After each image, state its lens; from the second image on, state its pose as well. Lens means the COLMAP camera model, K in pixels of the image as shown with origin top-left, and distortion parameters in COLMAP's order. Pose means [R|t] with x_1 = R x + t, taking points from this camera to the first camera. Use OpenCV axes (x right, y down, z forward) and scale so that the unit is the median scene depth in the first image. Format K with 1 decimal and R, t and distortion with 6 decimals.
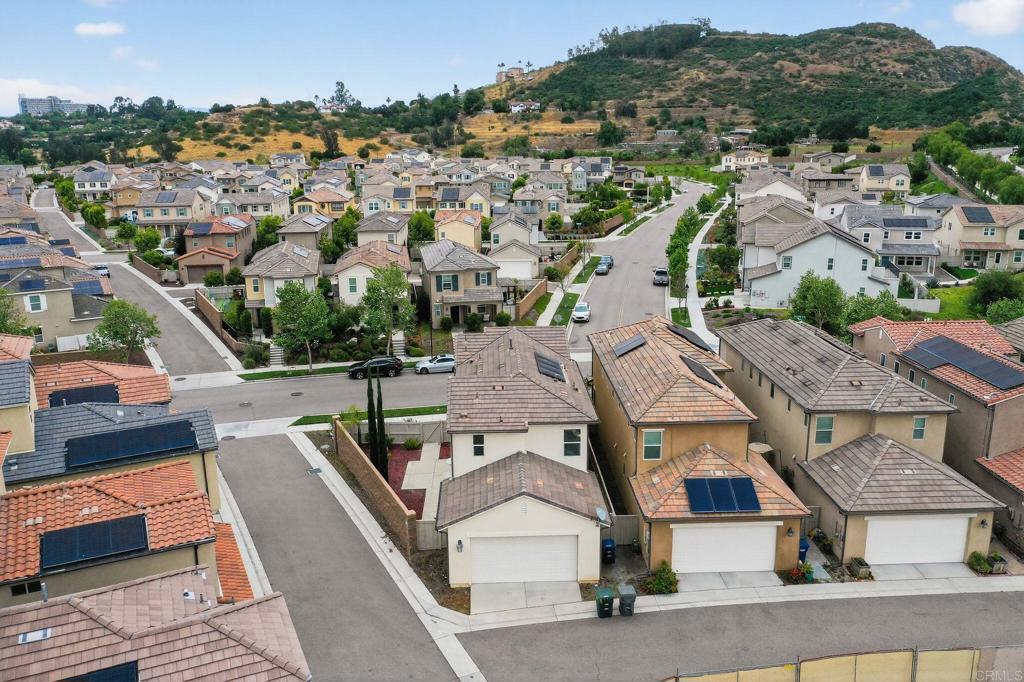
lens RADIAL K [[802.7, 0, 513.7], [0, 802.7, 341.9], [0, 0, 1]] dist [-0.005664, 0.002458]
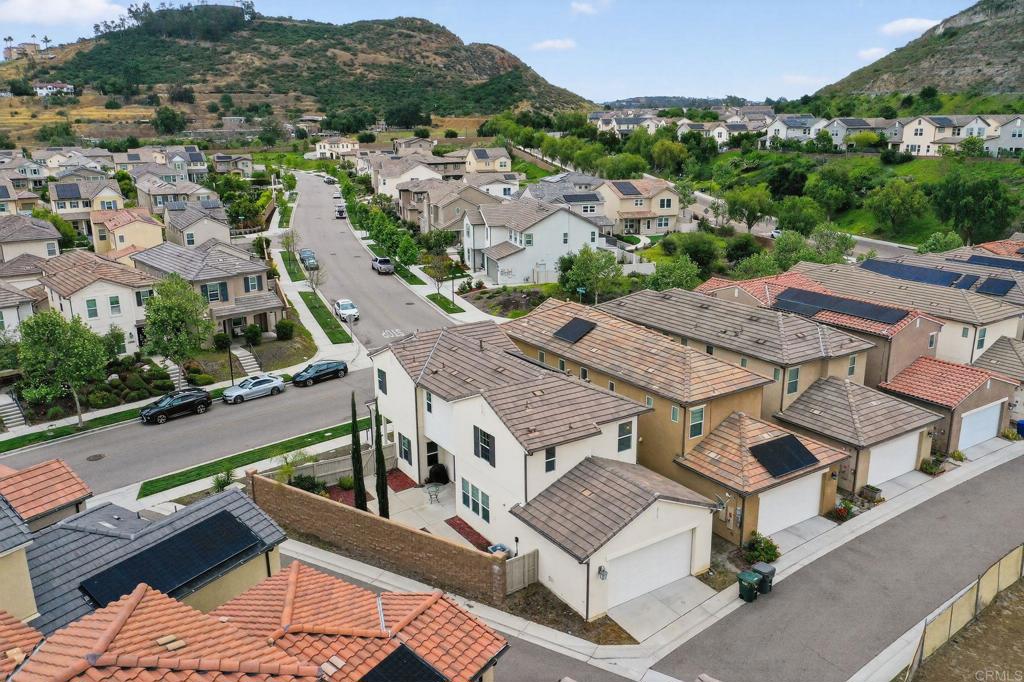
lens RADIAL K [[802.7, 0, 513.7], [0, 802.7, 341.9], [0, 0, 1]] dist [-0.005664, 0.002458]
pose [[0.852814, -0.136104, 0.504167, -0.037879], [0.129172, 0.990417, 0.048874, -0.003603], [-0.505987, 0.023443, 0.862222, 0.019012]]
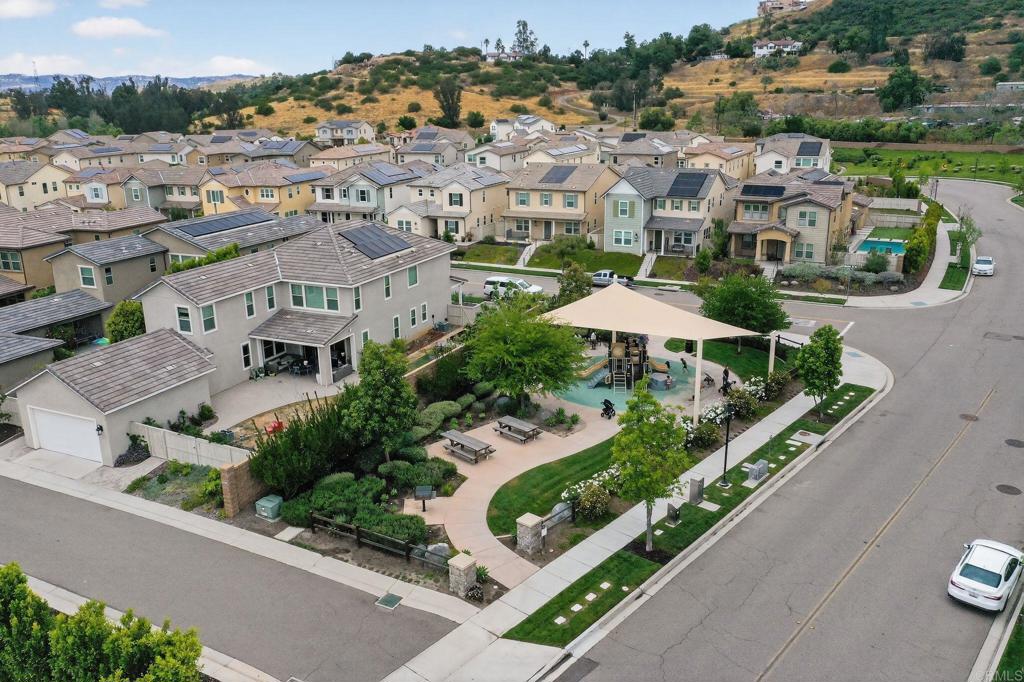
lens RADIAL K [[802.7, 0, 513.7], [0, 802.7, 341.9], [0, 0, 1]] dist [-0.005664, 0.002458]
pose [[0.927047, 0.106884, -0.359388, 0.080261], [-0.089962, 0.993916, 0.063536, -0.082033], [0.363992, -0.026570, 0.931023, 0.325917]]
